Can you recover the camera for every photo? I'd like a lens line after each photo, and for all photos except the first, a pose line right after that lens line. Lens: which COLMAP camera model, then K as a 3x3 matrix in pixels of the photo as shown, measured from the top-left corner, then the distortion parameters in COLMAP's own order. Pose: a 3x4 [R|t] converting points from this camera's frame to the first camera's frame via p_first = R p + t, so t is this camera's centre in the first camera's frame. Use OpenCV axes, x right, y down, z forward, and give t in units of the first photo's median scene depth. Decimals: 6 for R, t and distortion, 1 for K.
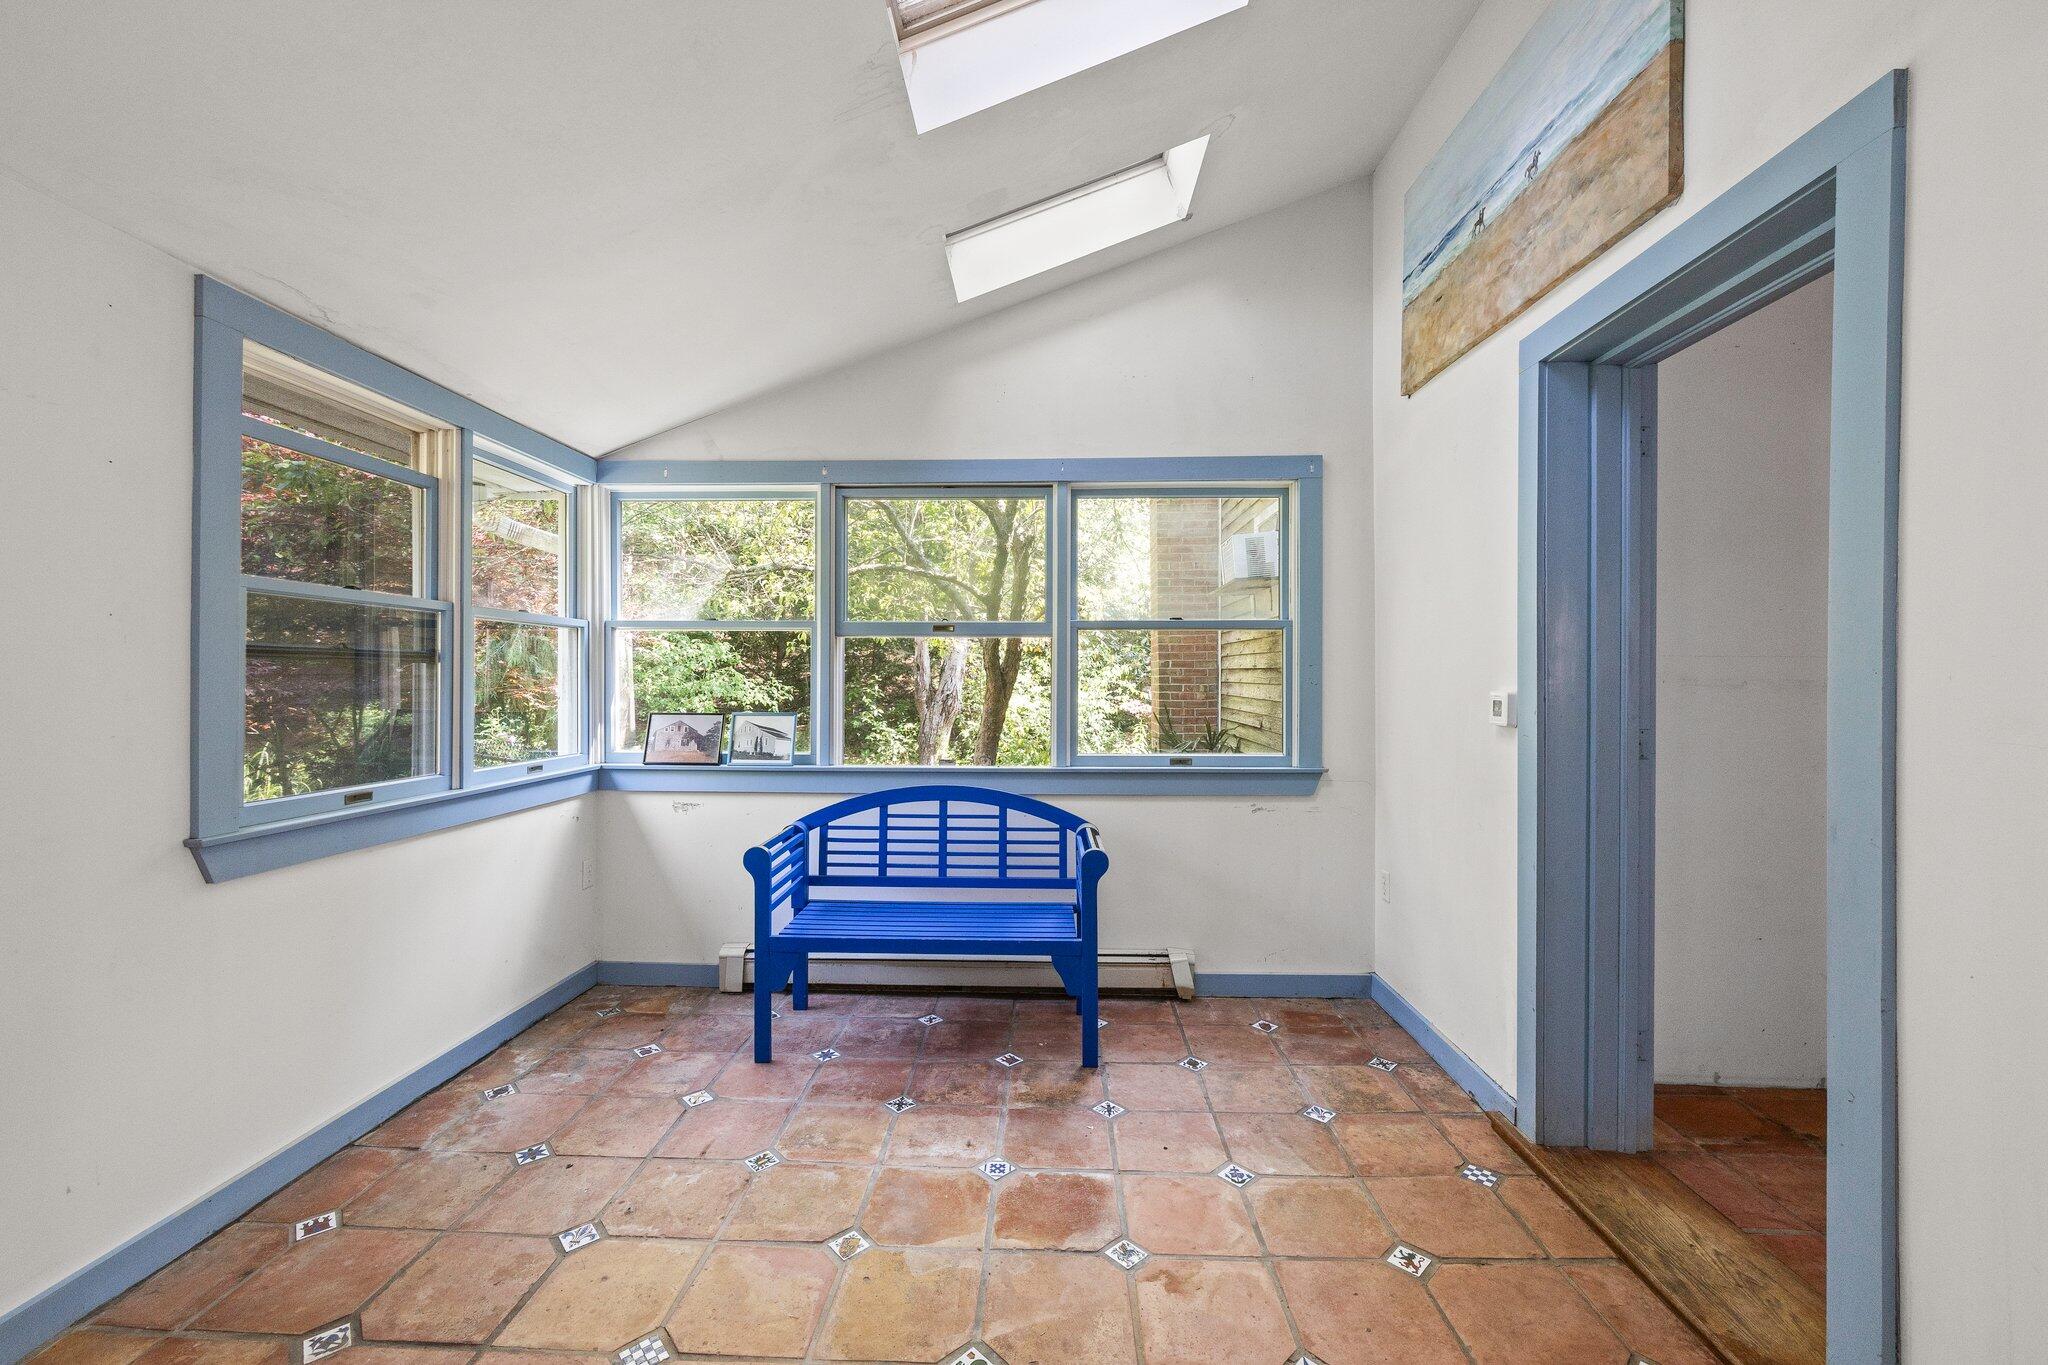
lens RADIAL K [[852.3, 0, 1035.2], [0, 852.3, 721.4], [0, 0, 1]] dist [-0.002070, 0.000046]
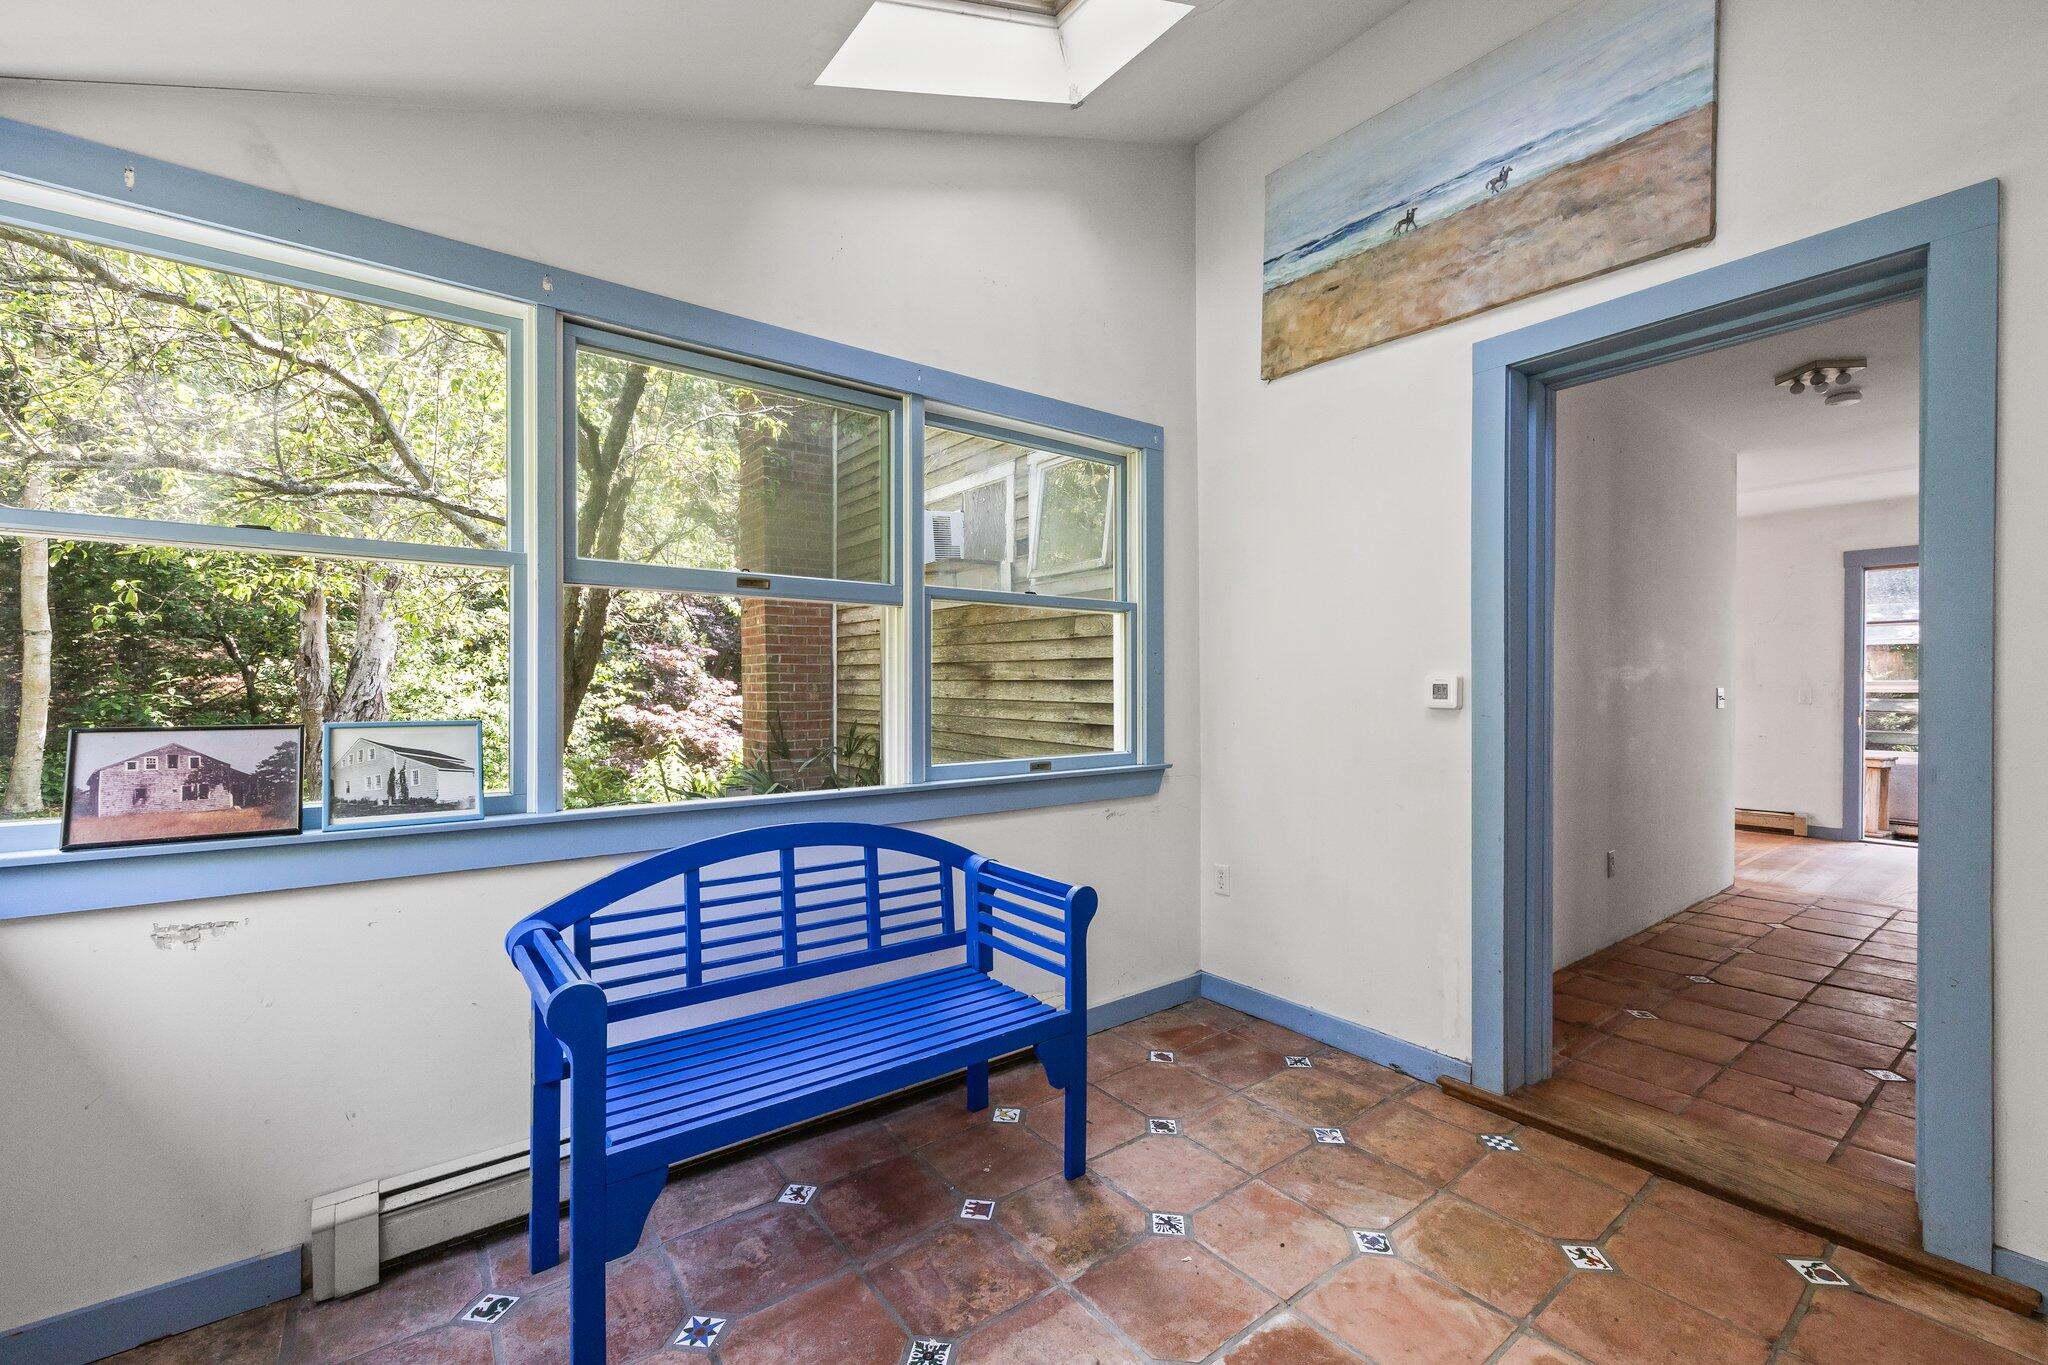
lens RADIAL K [[852.3, 0, 1035.2], [0, 852.3, 721.4], [0, 0, 1]] dist [-0.002070, 0.000046]
pose [[0.765036, -0.027894, 0.643384, -0.380141], [0.033754, 0.999425, 0.003194, 0.000979], [-0.643103, 0.019274, 0.765537, 0.385348]]
